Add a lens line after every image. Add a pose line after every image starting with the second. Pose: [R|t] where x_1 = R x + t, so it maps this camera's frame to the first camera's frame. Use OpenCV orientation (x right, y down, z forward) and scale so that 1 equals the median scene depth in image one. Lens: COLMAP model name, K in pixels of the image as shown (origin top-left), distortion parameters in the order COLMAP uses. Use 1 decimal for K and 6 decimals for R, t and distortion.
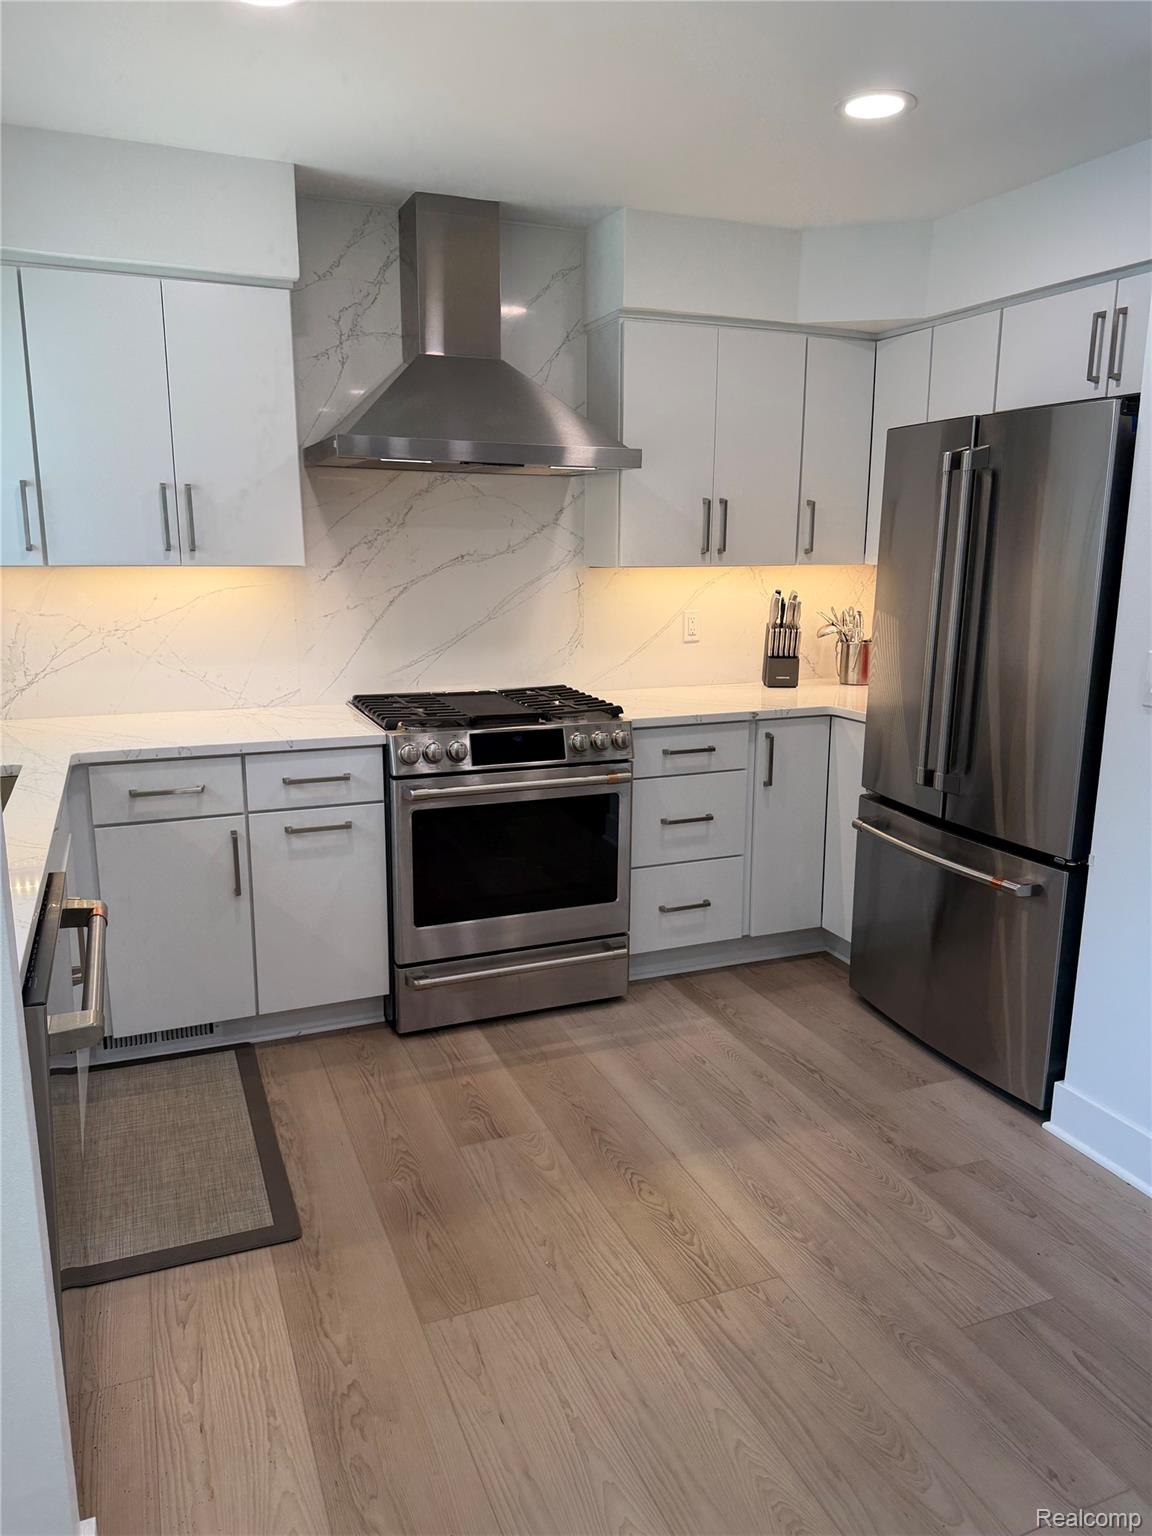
lens RADIAL K [[1065.8, 0, 576.0], [0, 1065.8, 768.0], [0, 0, 1]] dist [0.139462, -0.222565]
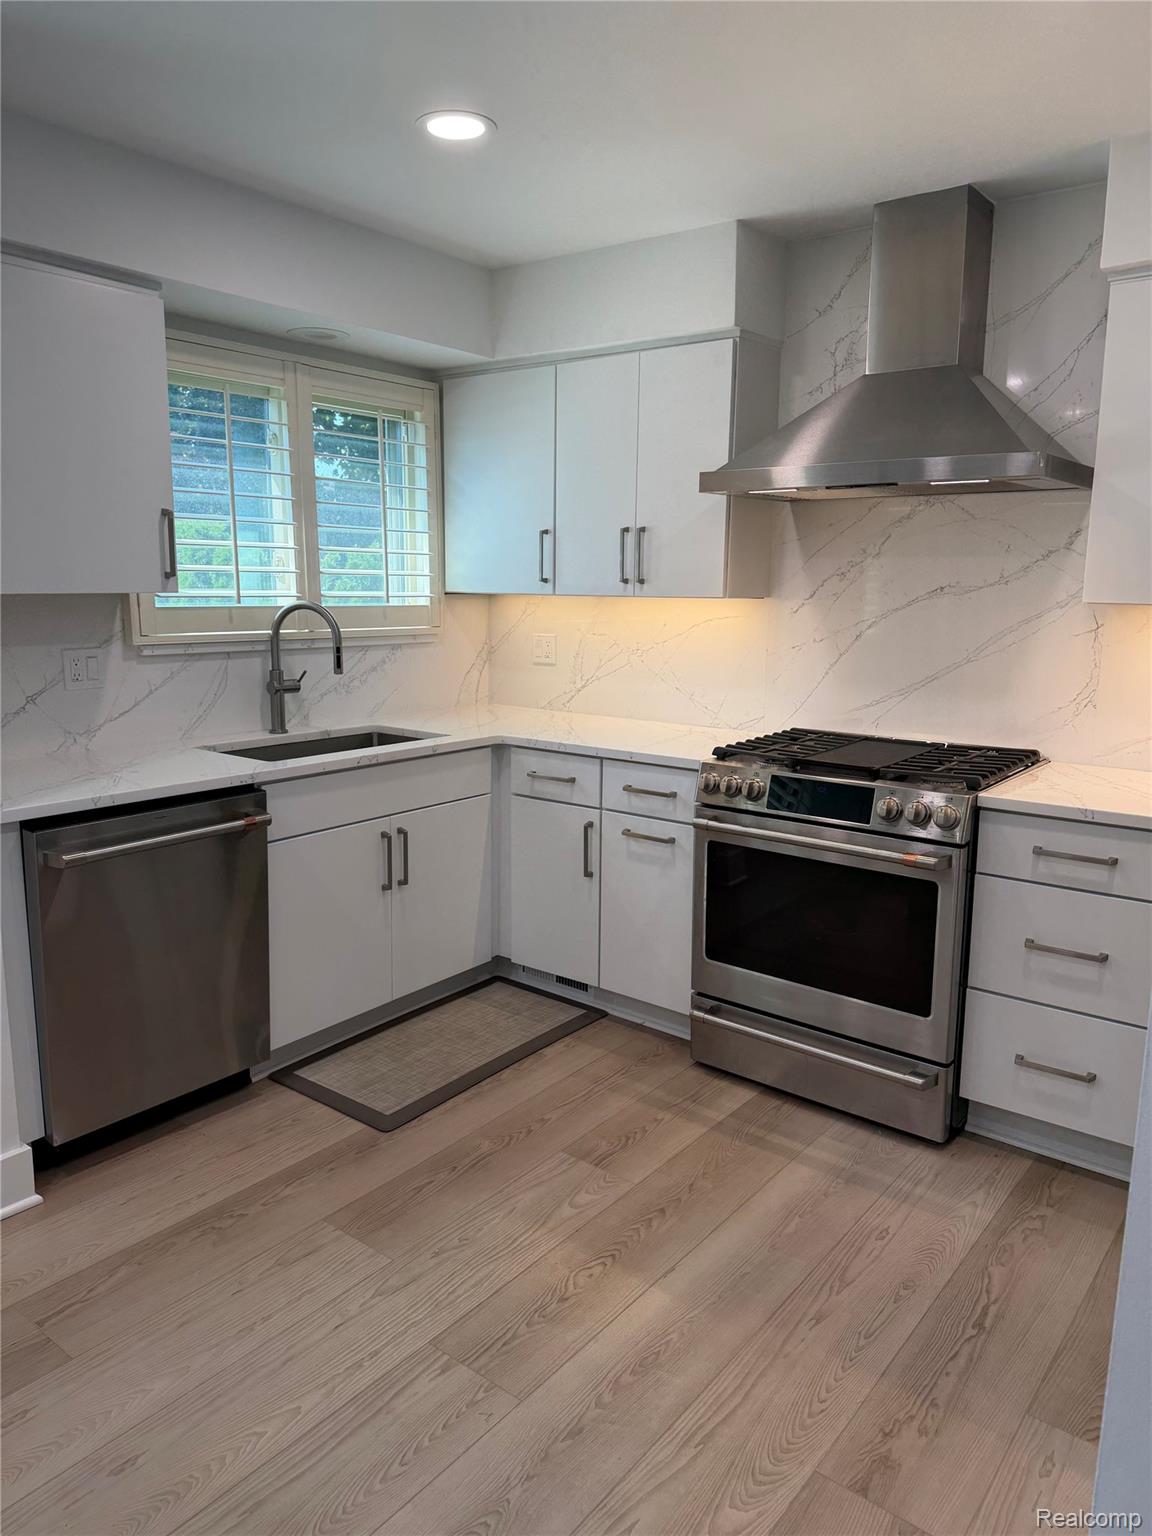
lens RADIAL K [[1065.8, 0, 576.0], [0, 1065.8, 768.0], [0, 0, 1]] dist [0.139462, -0.222565]
pose [[0.494652, 0.151755, -0.855739, 0.618549], [-0.184302, 0.980559, 0.067357, -0.069101], [0.849324, 0.124396, 0.513005, 0.369566]]
